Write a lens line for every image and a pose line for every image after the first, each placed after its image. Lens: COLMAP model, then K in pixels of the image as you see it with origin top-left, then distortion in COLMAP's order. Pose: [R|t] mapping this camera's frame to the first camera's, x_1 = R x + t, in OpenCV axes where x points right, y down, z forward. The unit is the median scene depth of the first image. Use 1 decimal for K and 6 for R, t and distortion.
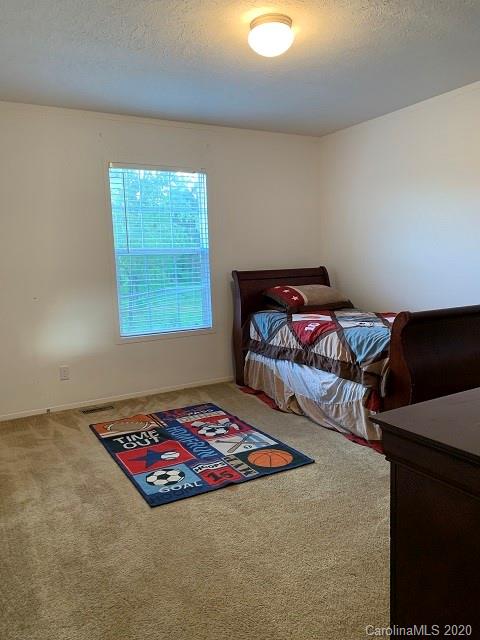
lens RADIAL K [[488.4, 0, 240.0], [0, 488.4, 320.0], [0, 0, 1]] dist [0.029153, -0.009173]
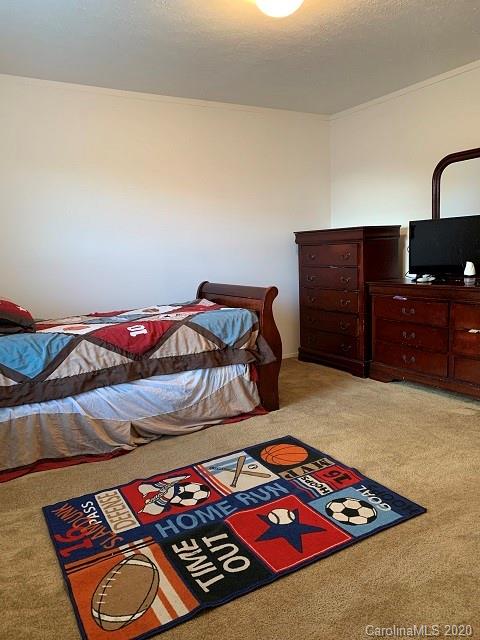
lens RADIAL K [[488.4, 0, 240.0], [0, 488.4, 320.0], [0, 0, 1]] dist [0.029153, -0.009173]
pose [[-0.021009, -0.119948, 0.992558, -0.729397], [0.171581, 0.977615, 0.121774, -0.079960], [-0.984946, 0.172862, 0.000042, 0.929844]]
